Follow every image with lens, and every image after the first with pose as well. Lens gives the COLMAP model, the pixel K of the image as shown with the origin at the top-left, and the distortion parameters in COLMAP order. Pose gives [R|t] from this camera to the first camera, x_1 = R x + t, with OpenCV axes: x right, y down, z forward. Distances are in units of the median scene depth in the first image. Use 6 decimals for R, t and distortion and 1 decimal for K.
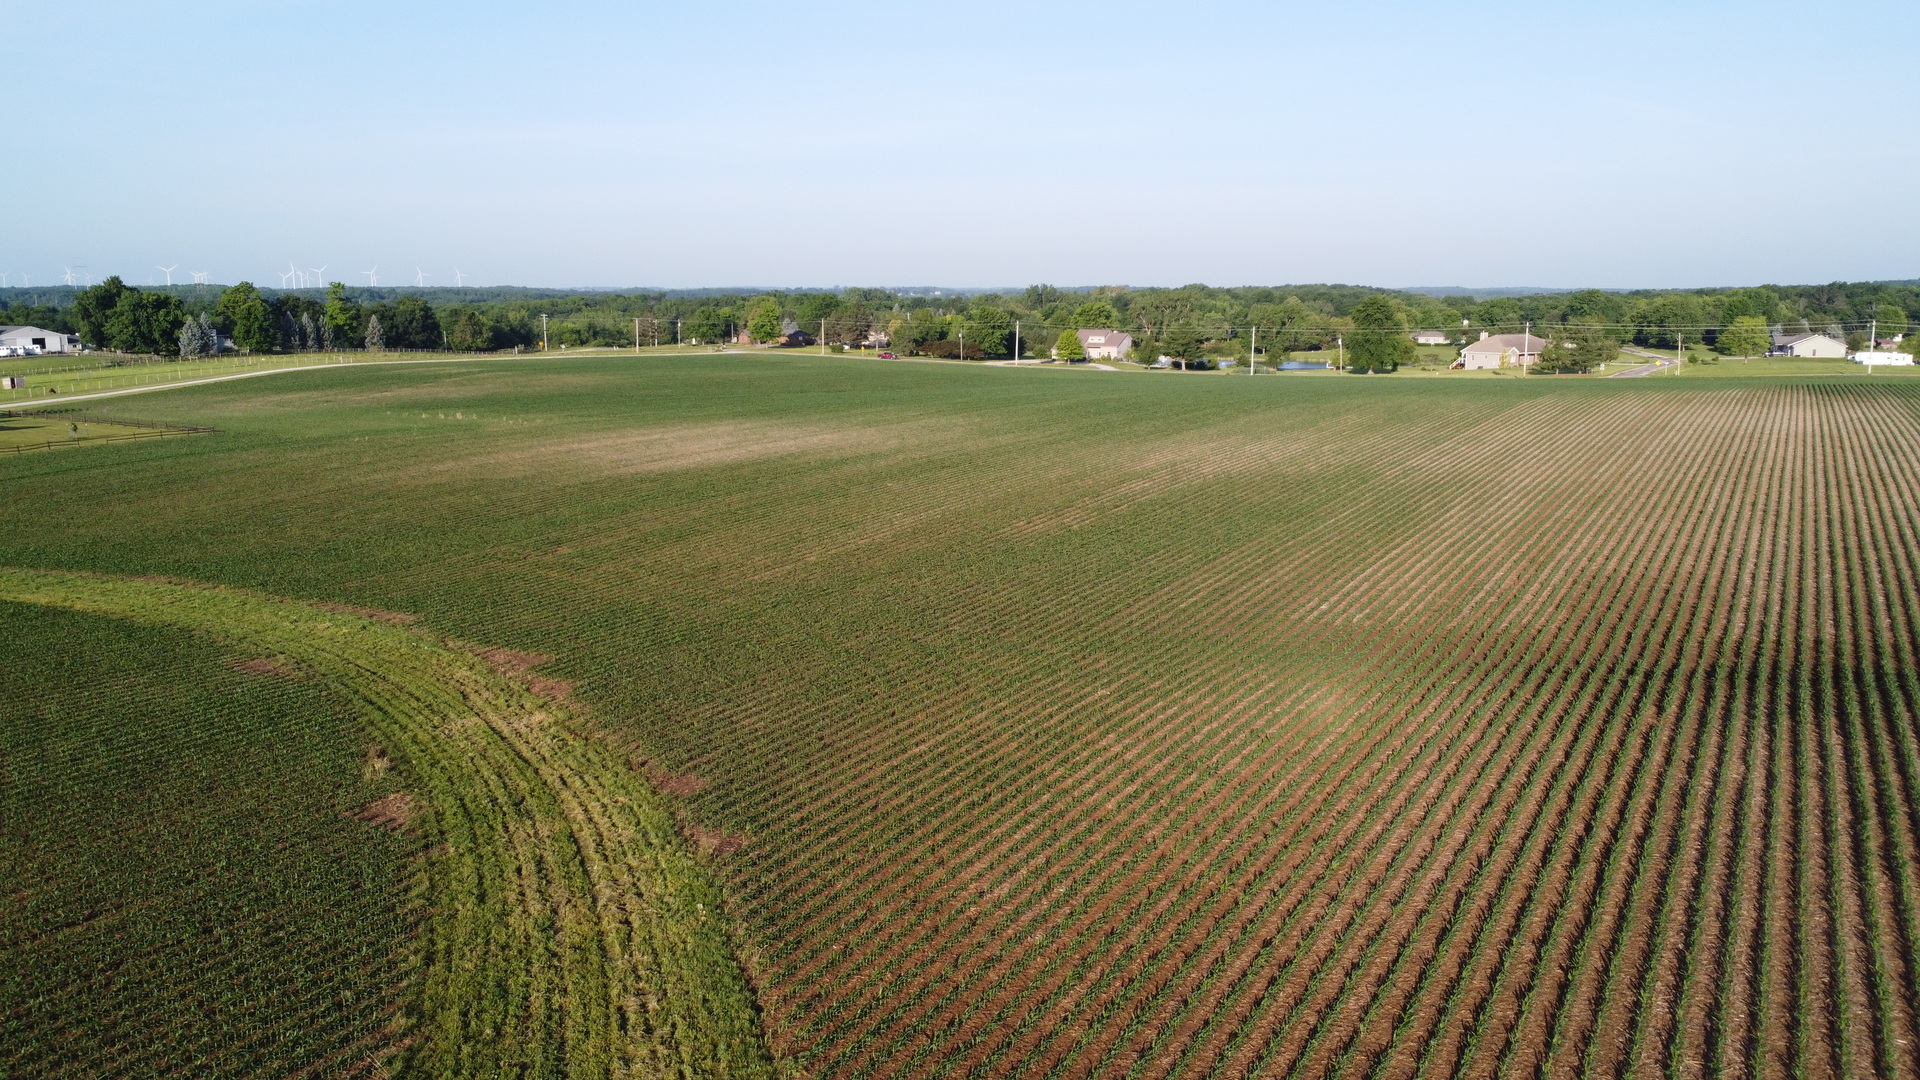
lens RADIAL K [[1442.3, 0, 962.5], [0, 1442.3, 537.2], [0, 0, 1]] dist [0.005047, -0.007563]
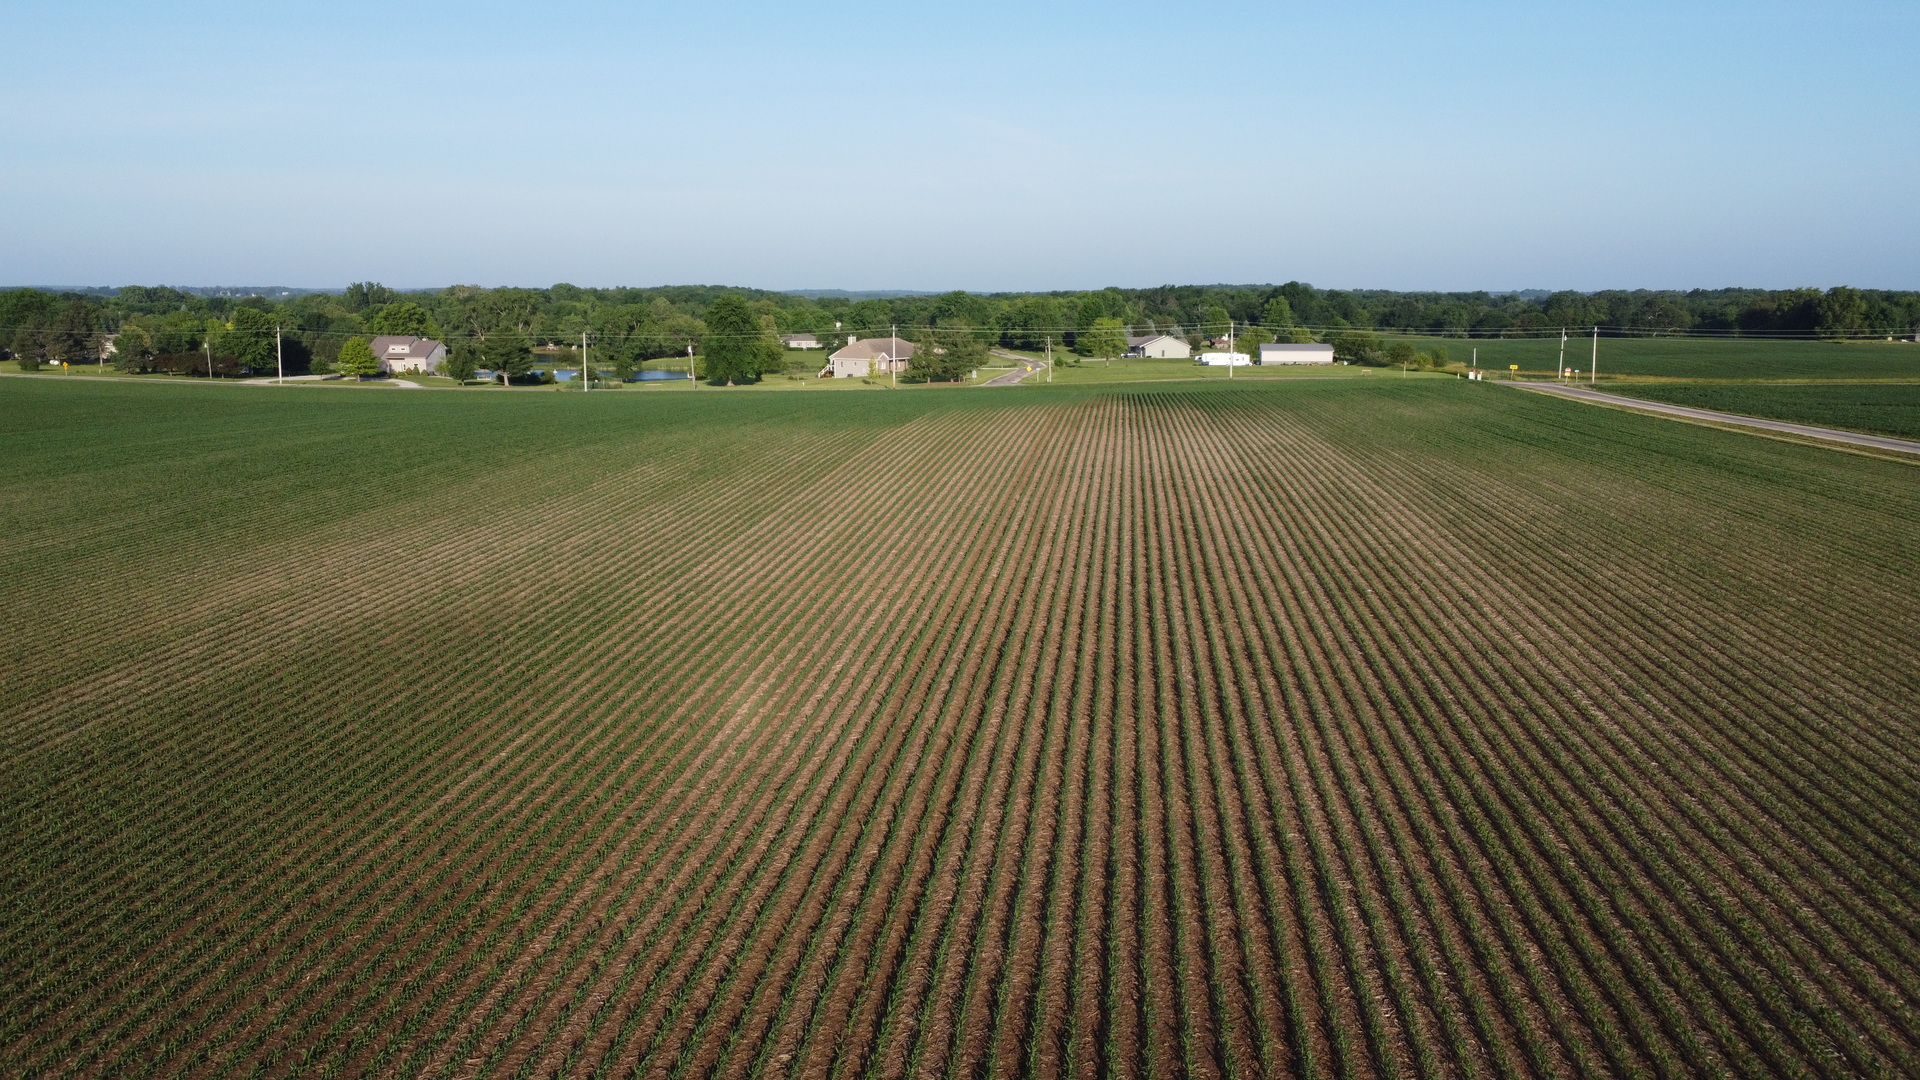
lens RADIAL K [[1442.3, 0, 962.9], [0, 1442.3, 543.1], [0, 0, 1]] dist [0.005047, -0.007563]
pose [[0.917204, -0.064686, 0.393131, 0.060876], [0.063691, 0.997848, 0.015590, -0.022215], [-0.393293, 0.010740, 0.919350, 0.141249]]
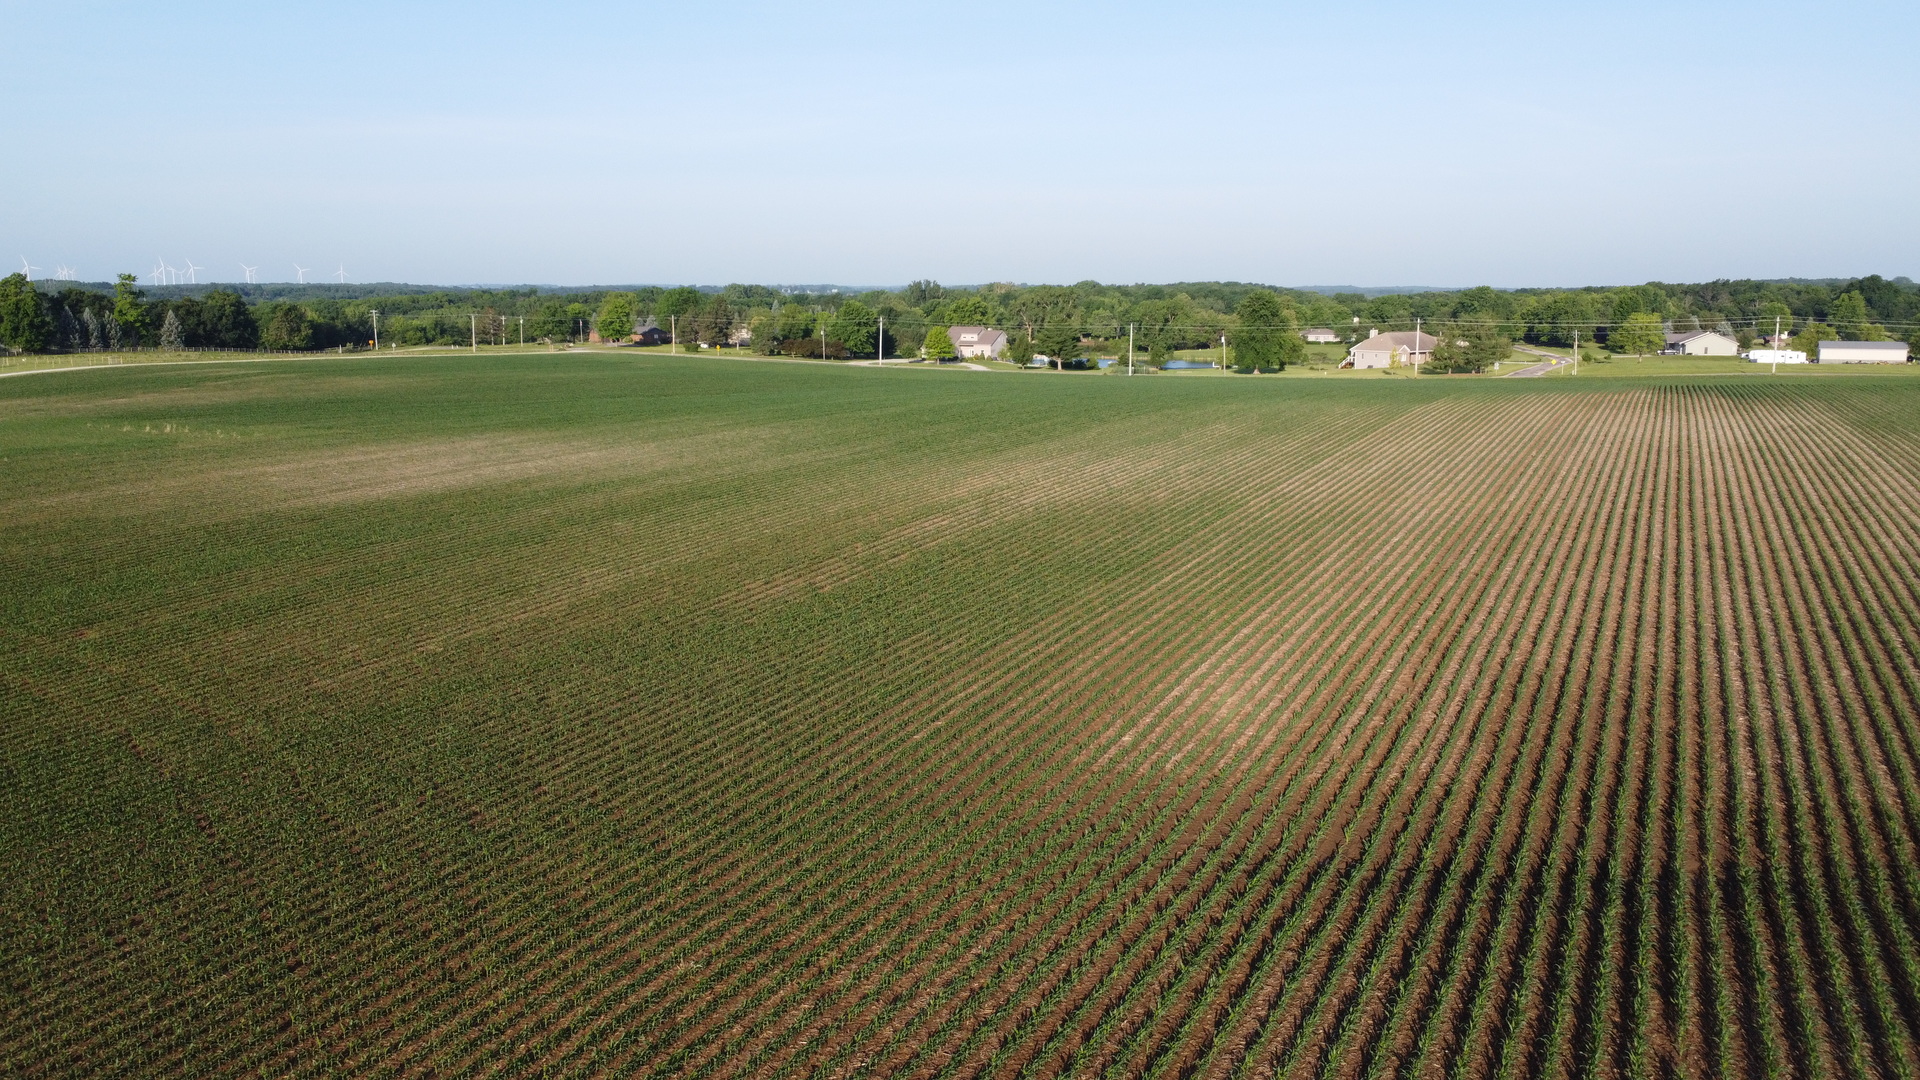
lens RADIAL K [[1442.3, 0, 962.3], [0, 1442.3, 541.5], [0, 0, 1]] dist [0.005047, -0.007563]
pose [[0.997752, -0.009777, 0.066300, 0.026278], [0.009510, 0.999945, 0.004344, -0.009081], [-0.066339, -0.003704, 0.997790, 0.068605]]
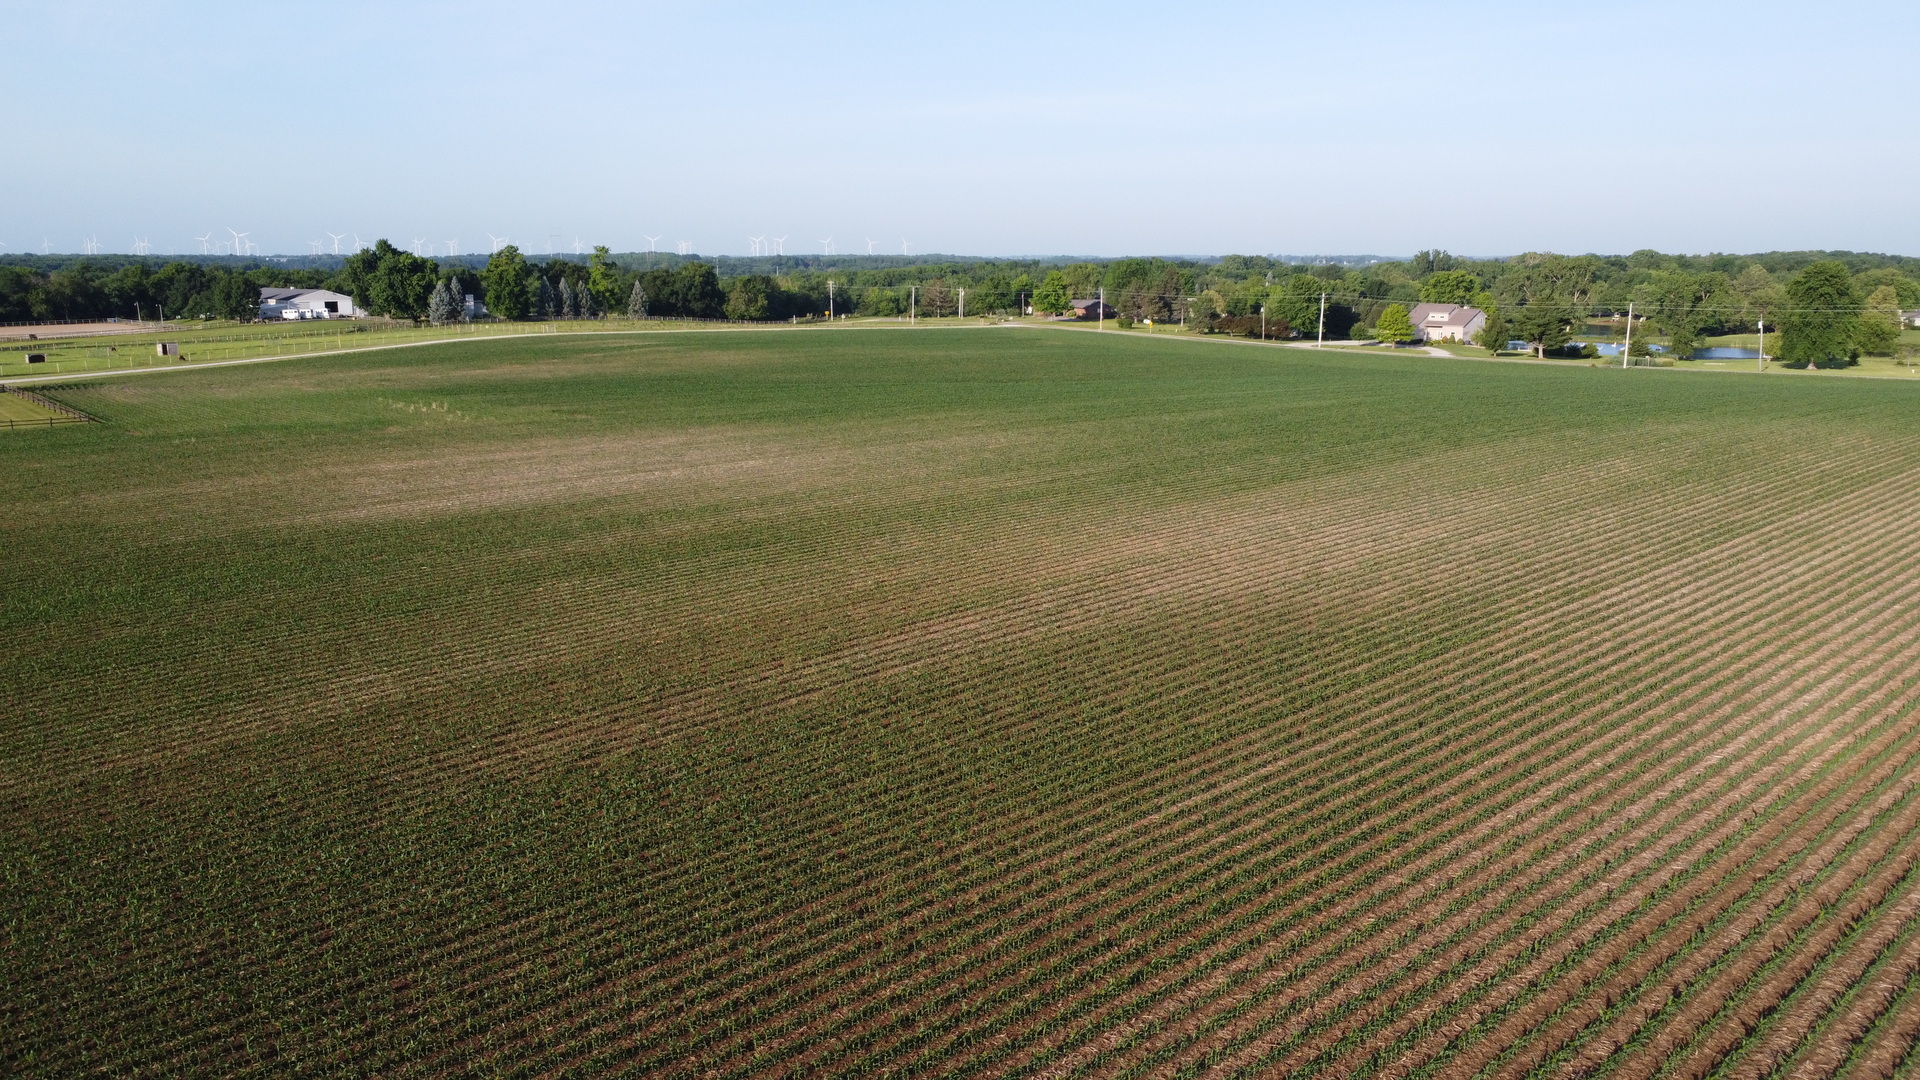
lens RADIAL K [[1442.3, 0, 959.4], [0, 1442.3, 542.8], [0, 0, 1]] dist [0.005047, -0.007563]
pose [[0.955196, 0.058798, -0.290075, 0.082721], [-0.051575, 0.998141, 0.032488, -0.025179], [0.291446, -0.016072, 0.956452, 0.160606]]
